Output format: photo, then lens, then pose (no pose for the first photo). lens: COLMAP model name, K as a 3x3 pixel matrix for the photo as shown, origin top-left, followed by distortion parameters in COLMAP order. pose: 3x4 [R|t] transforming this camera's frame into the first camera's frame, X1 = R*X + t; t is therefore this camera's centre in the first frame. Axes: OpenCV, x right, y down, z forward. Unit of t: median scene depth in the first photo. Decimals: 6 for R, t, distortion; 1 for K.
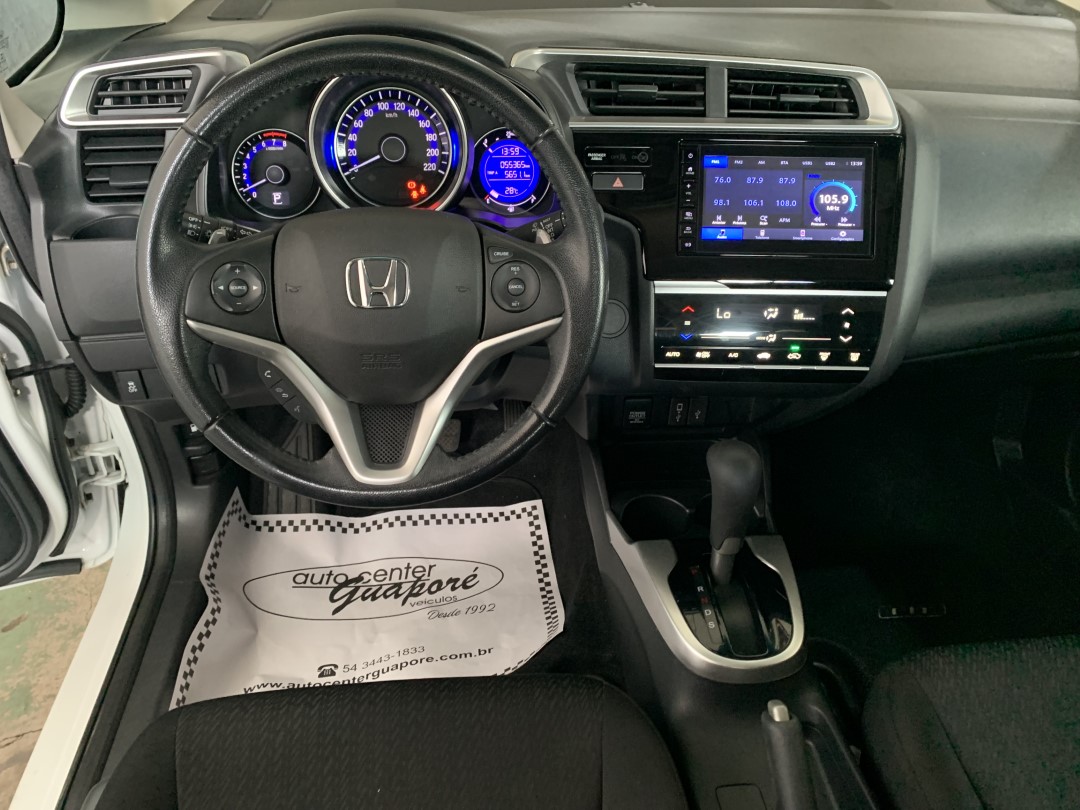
lens RADIAL K [[819.6, 0, 539.3], [0, 819.6, 401.4], [0, 0, 1]] dist [0.051046, -0.070523]
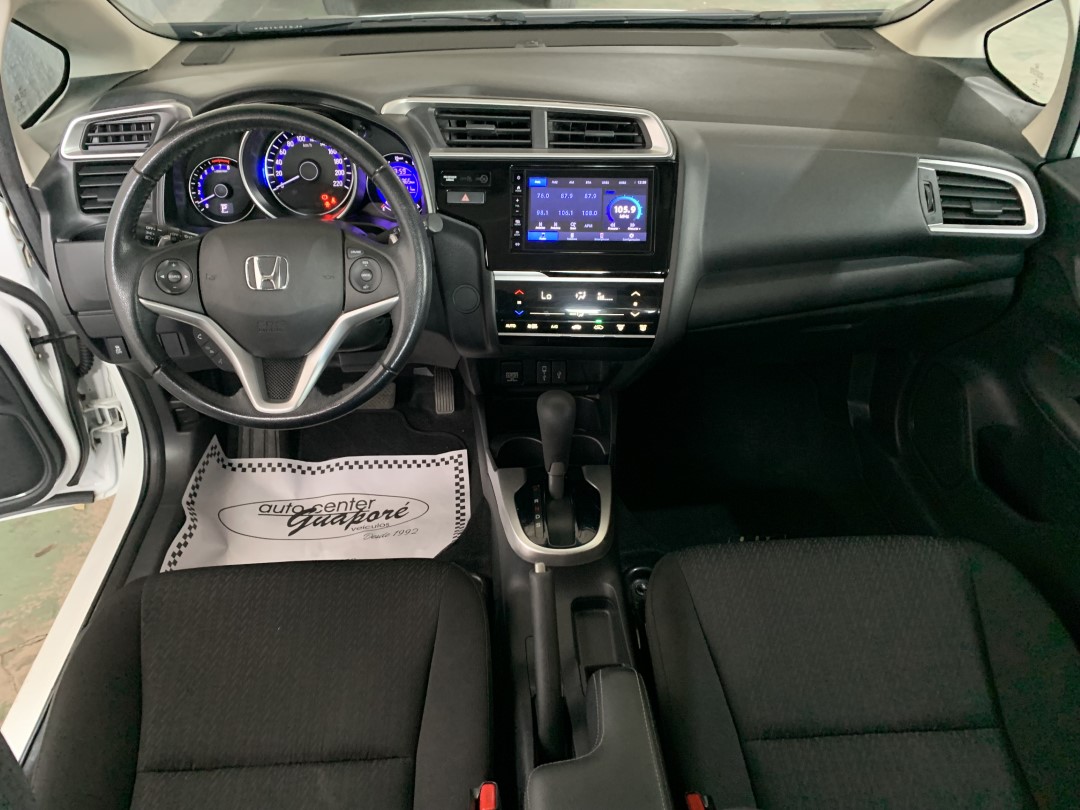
lens RADIAL K [[820.3, 0, 540.0], [0, 820.3, 405.0], [0, 0, 1]] dist [0.073834, -0.107895]
pose [[0.998993, 0.004576, -0.044621, 0.257089], [-0.003544, 0.999725, 0.023192, 0.038903], [0.044715, -0.023011, 0.998735, -0.326110]]
